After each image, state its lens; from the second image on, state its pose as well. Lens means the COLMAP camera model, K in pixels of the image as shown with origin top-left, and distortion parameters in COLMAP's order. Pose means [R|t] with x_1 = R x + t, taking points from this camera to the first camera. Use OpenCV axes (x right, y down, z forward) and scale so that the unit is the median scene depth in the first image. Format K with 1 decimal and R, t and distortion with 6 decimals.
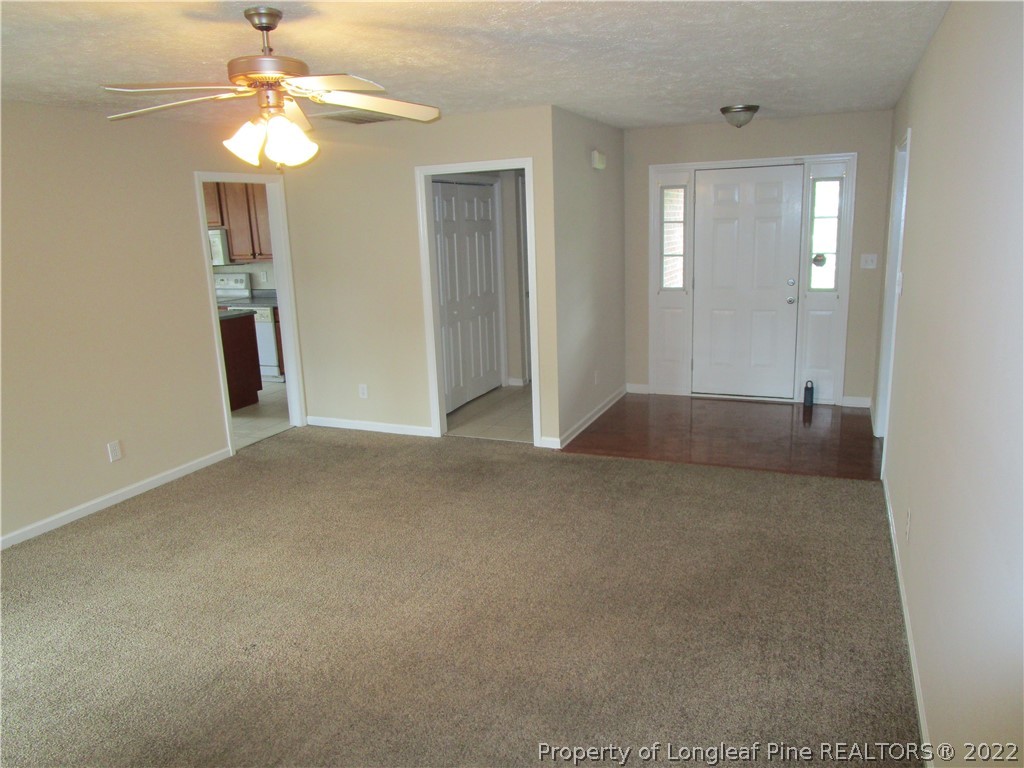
lens RADIAL K [[733.1, 0, 514.4], [0, 733.1, 382.6], [0, 0, 1]] dist [-0.026385, 0.009893]
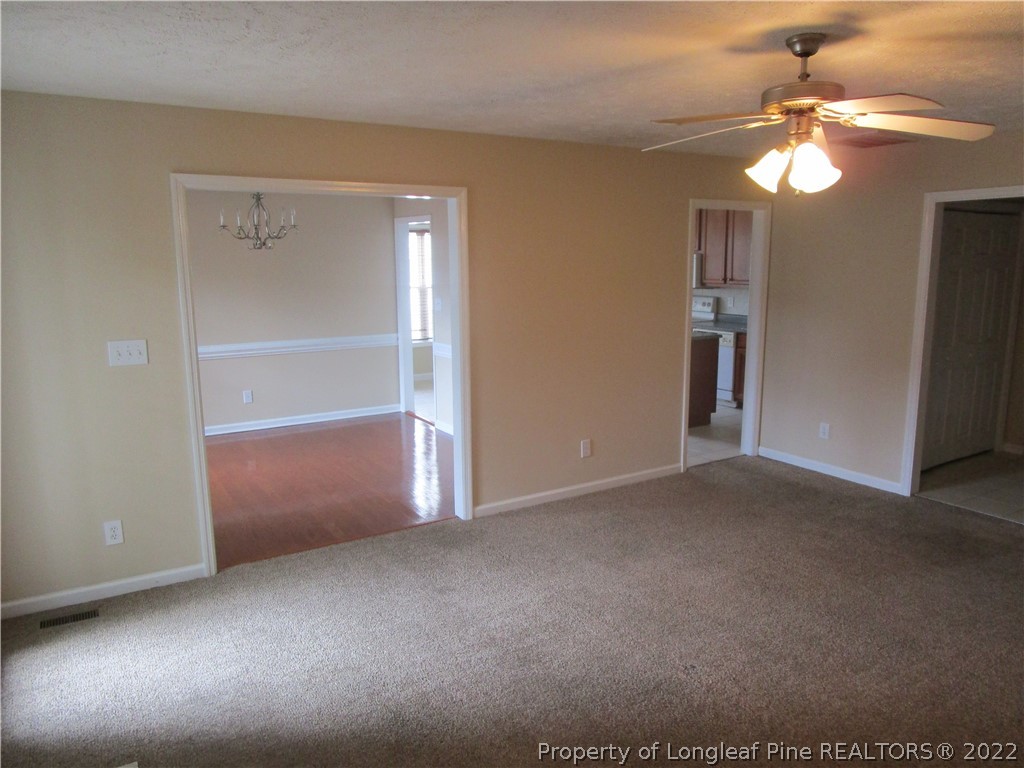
lens RADIAL K [[733.1, 0, 515.8], [0, 733.1, 383.6], [0, 0, 1]] dist [-0.026385, 0.009893]
pose [[0.825895, 0.128035, -0.549094, -0.043769], [-0.146185, 0.989199, 0.010779, -0.000433], [0.544543, 0.071367, 0.835691, -0.001427]]
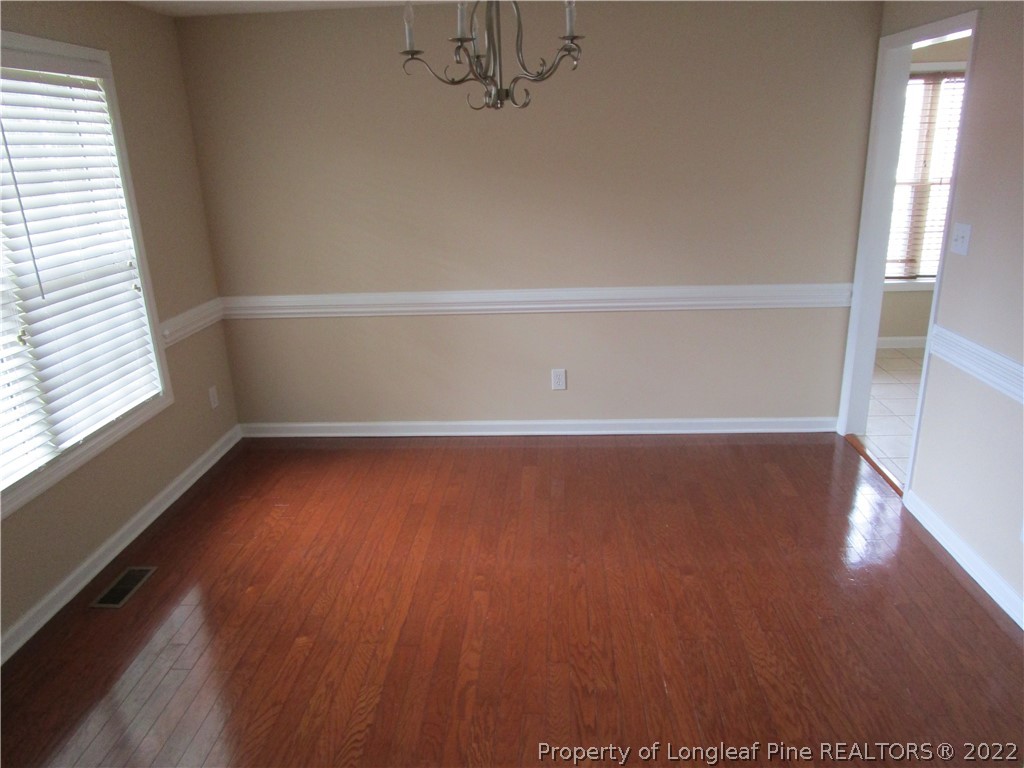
lens RADIAL K [[733.1, 0, 510.9], [0, 733.1, 386.6], [0, 0, 1]] dist [-0.026385, 0.009893]
pose [[0.350556, 0.316670, -0.881380, -0.685343], [-0.181236, 0.946249, 0.267893, -0.119250], [0.918838, 0.065827, 0.389105, 0.697795]]
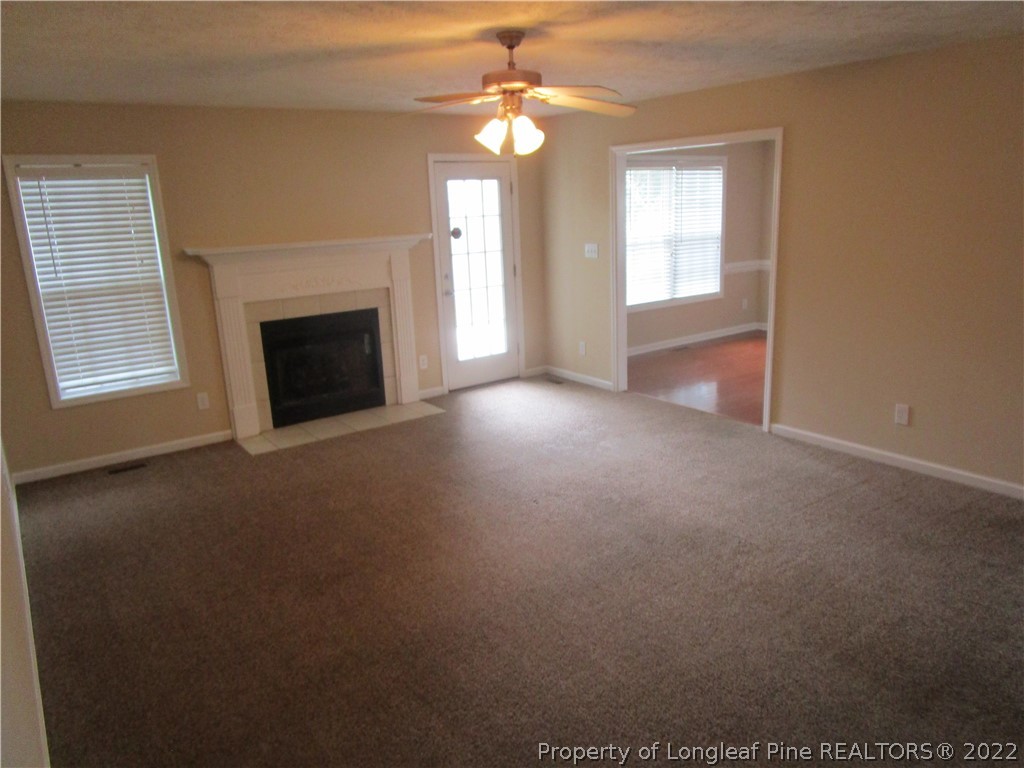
lens RADIAL K [[733.1, 0, 517.9], [0, 733.1, 385.4], [0, 0, 1]] dist [-0.026385, 0.009893]
pose [[-0.499150, 0.264315, -0.825219, 0.578540], [-0.136329, 0.916527, 0.376022, -0.279590], [0.855724, 0.300193, -0.421451, 1.155217]]
